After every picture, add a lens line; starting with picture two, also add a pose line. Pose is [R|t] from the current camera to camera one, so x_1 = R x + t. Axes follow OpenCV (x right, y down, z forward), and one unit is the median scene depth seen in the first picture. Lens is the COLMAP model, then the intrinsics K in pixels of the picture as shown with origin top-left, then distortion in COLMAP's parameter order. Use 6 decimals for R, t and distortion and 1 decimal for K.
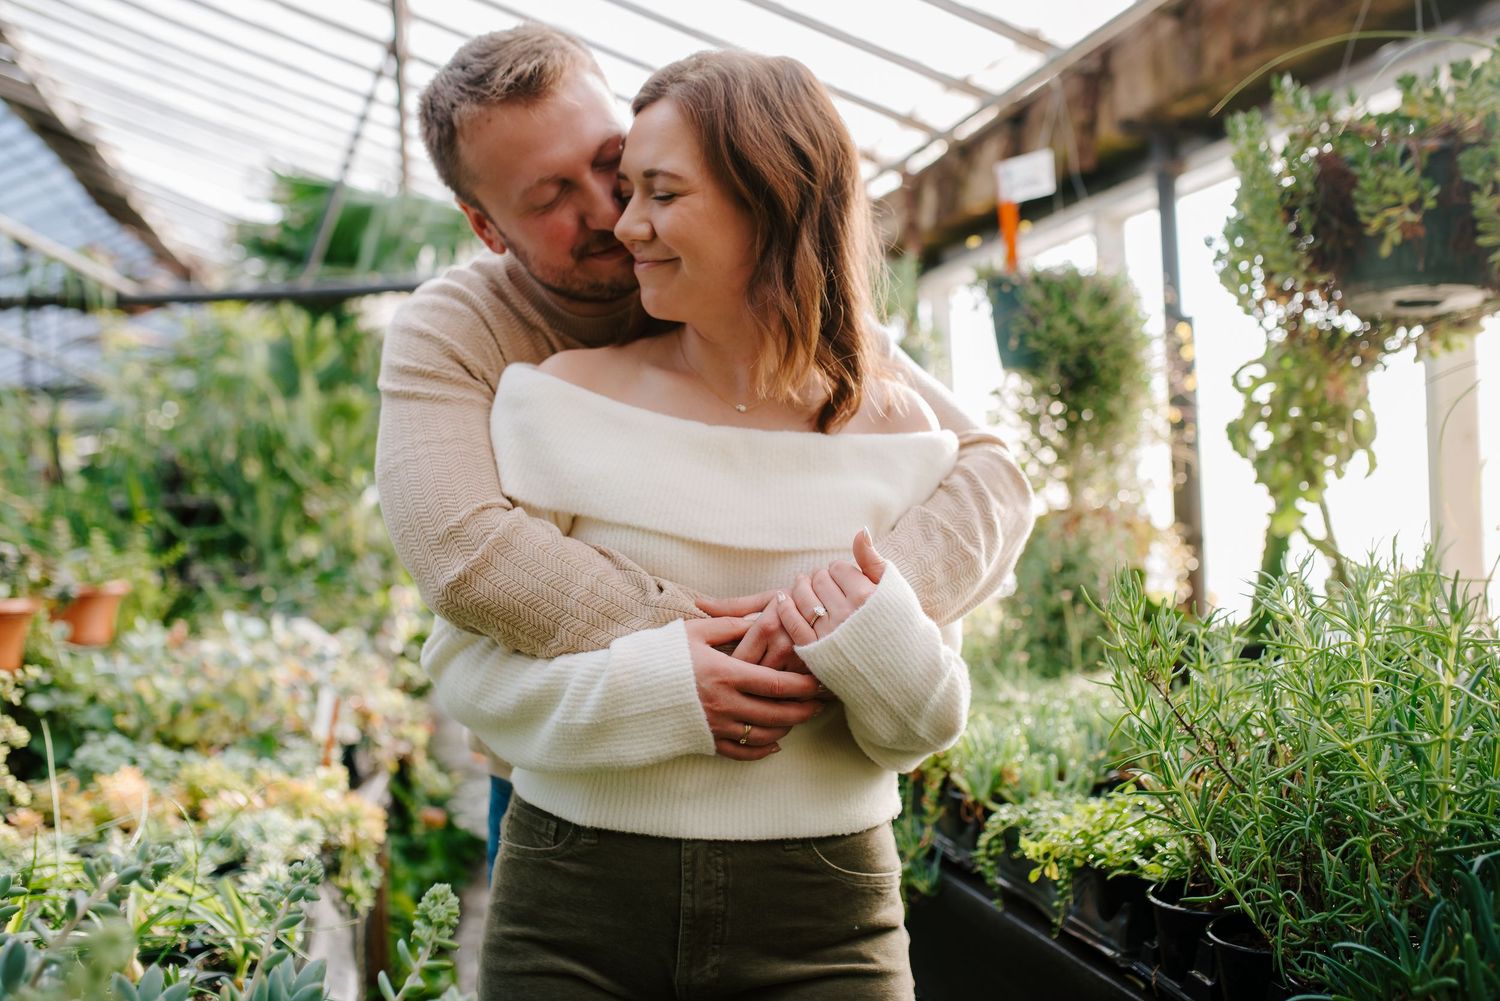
lens RADIAL K [[1450.8, 0, 753.3], [0, 1450.8, 500.8], [0, 0, 1]] dist [-0.029343, 0.000000]
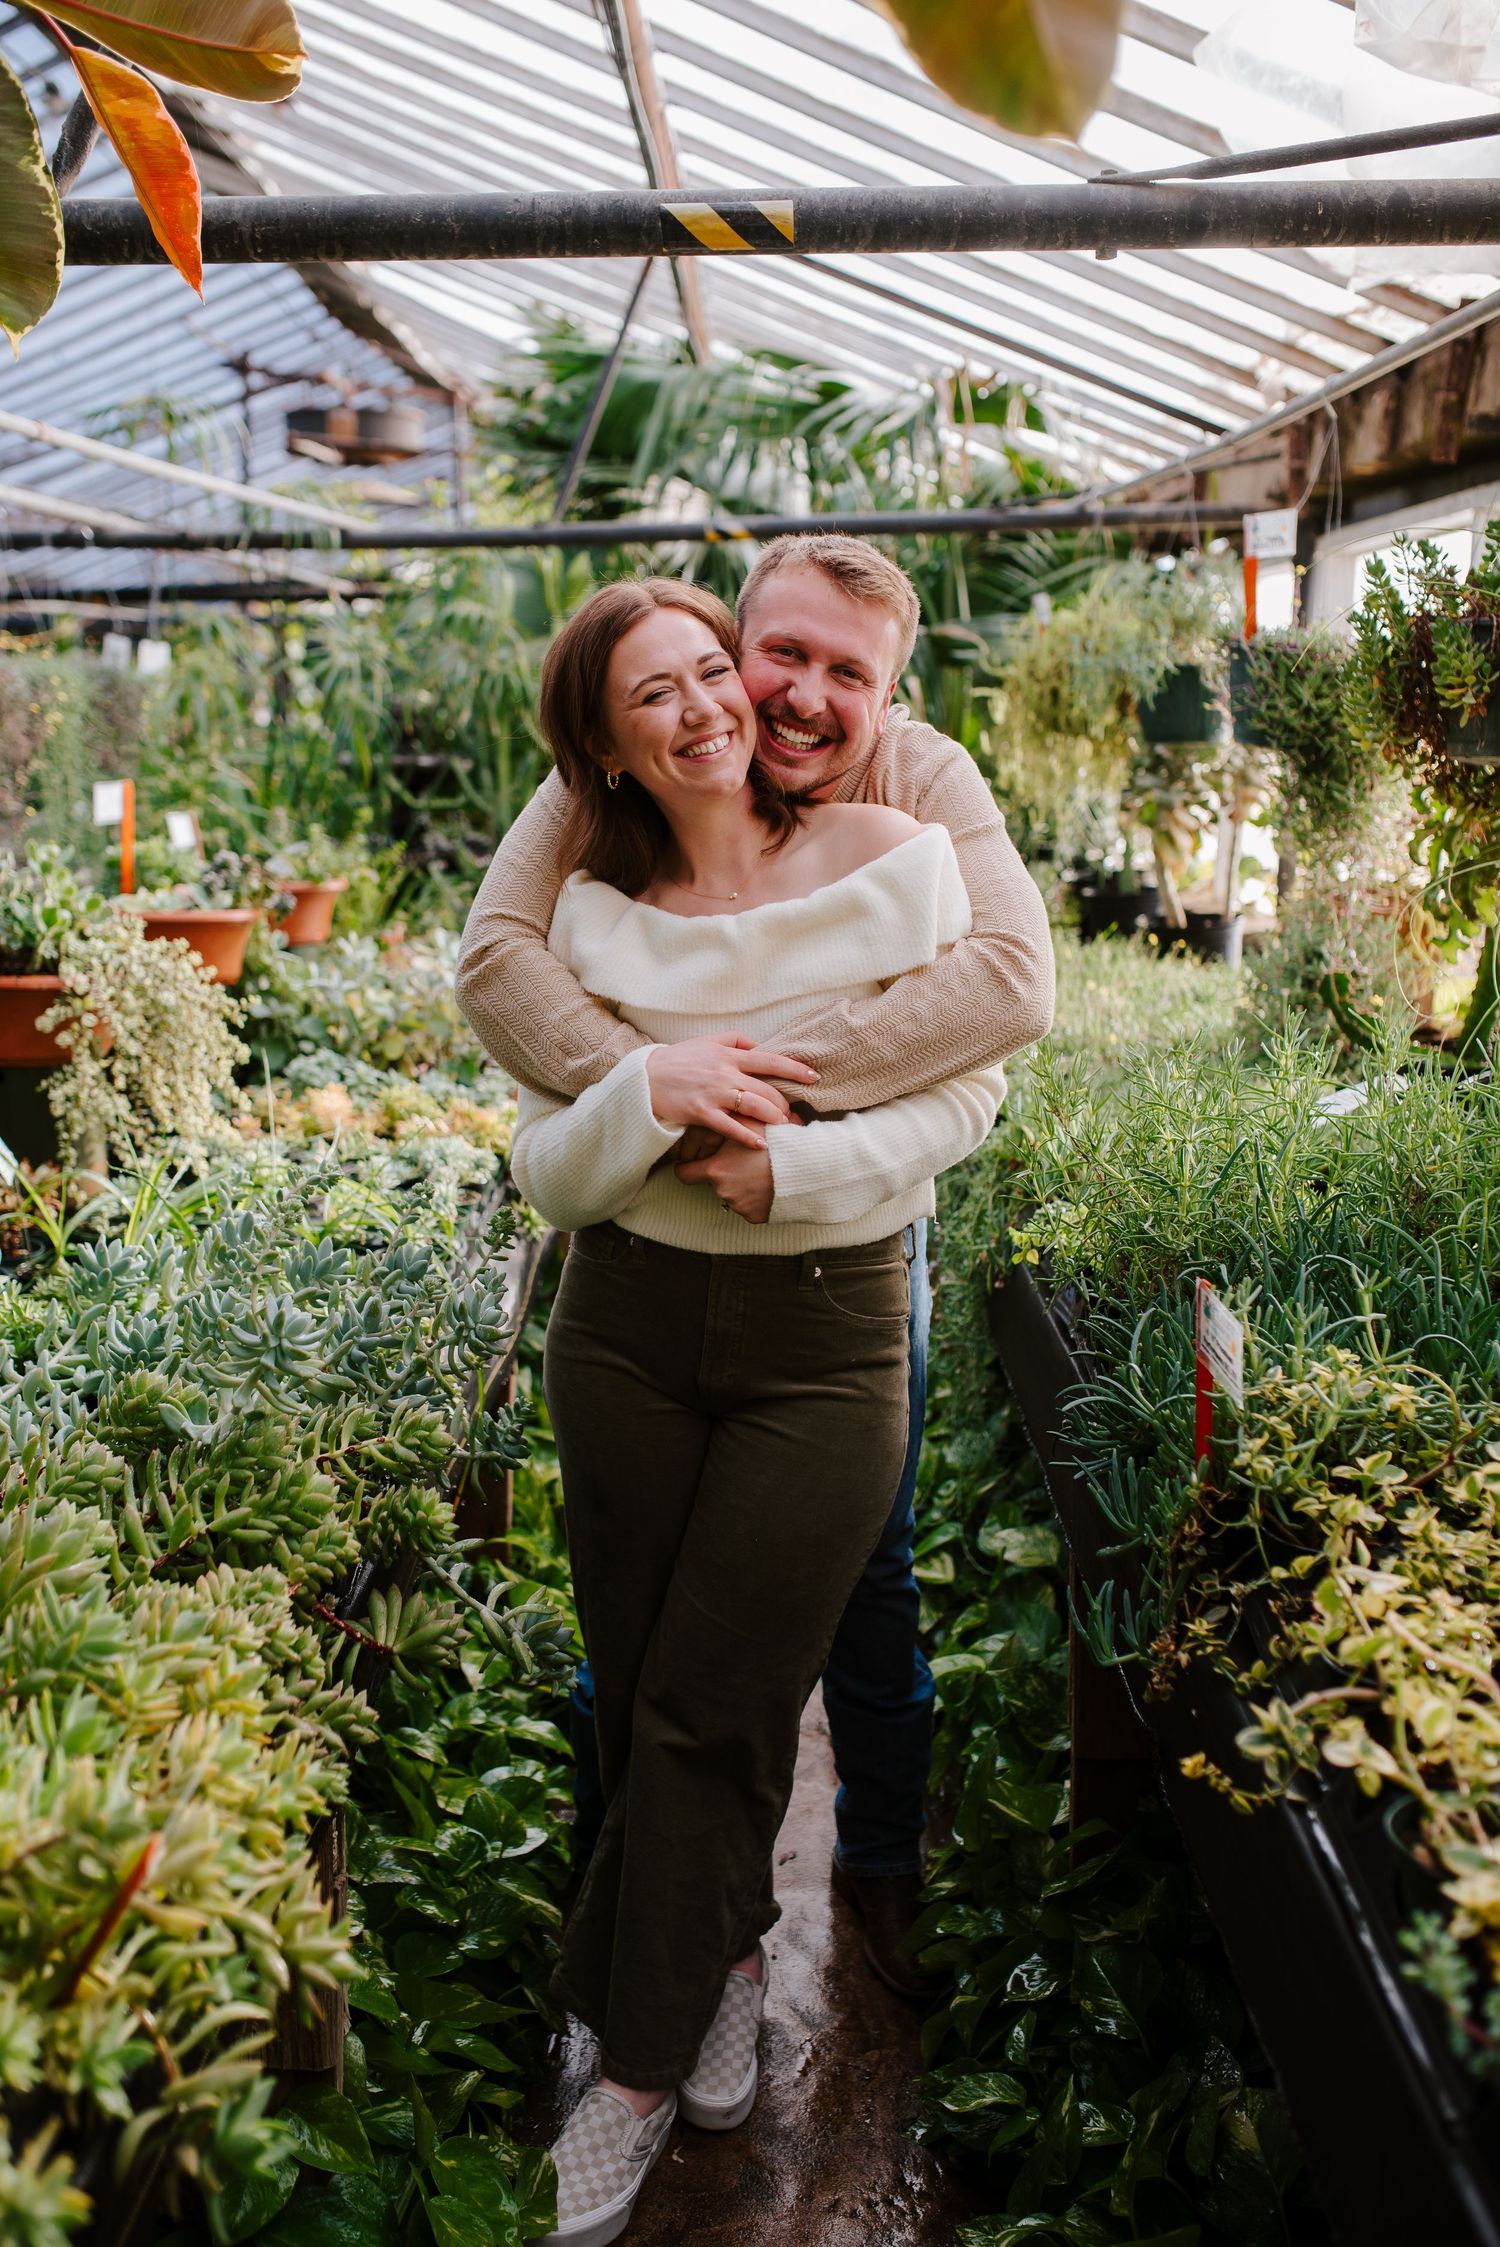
lens RADIAL K [[2173.4, 0, 749.4], [0, 2173.4, 1110.9], [0, 0, 1]] dist [-0.029343, 0.000000]
pose [[0.969817, 0.097897, -0.223320, 0.196693], [-0.054373, 0.979629, 0.193313, -0.107119], [0.237696, -0.175336, 0.955384, -0.408595]]
